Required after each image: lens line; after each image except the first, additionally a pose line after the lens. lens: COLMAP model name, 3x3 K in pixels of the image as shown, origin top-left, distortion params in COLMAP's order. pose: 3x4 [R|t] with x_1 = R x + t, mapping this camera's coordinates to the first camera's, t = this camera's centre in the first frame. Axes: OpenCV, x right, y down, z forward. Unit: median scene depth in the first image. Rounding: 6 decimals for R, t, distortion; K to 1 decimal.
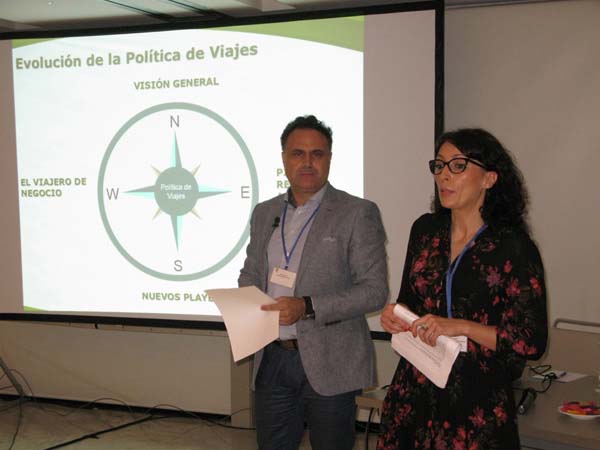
lens RADIAL K [[1028.4, 0, 283.1], [0, 1028.4, 240.7], [0, 0, 1]] dist [-0.003285, 0.000000]
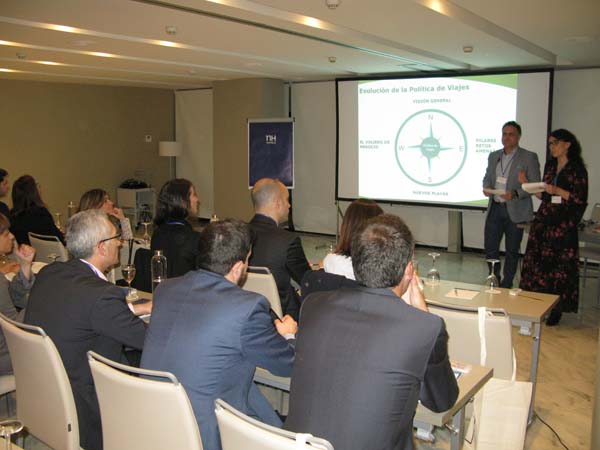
lens RADIAL K [[625.7, 0, 293.1], [0, 625.7, 208.5], [0, 0, 1]] dist [-0.116919, 0.000000]
pose [[0.973947, 0.038106, -0.223552, -0.086209], [-0.026387, 0.998128, 0.055177, 0.020069], [0.225236, -0.047840, 0.973129, -0.434666]]
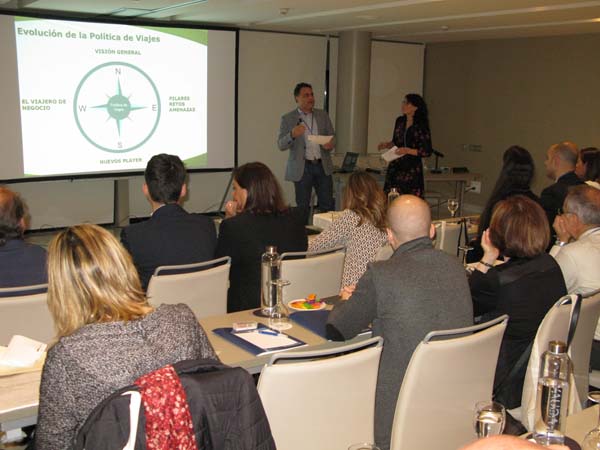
lens RADIAL K [[731.1, 0, 302.7], [0, 731.1, 224.9], [0, 0, 1]] dist [-0.049042, 0.000000]
pose [[0.533964, -0.131746, 0.835180, -1.104837], [0.025822, 0.989866, 0.139638, -0.010274], [-0.845113, -0.052996, 0.531955, -0.052433]]
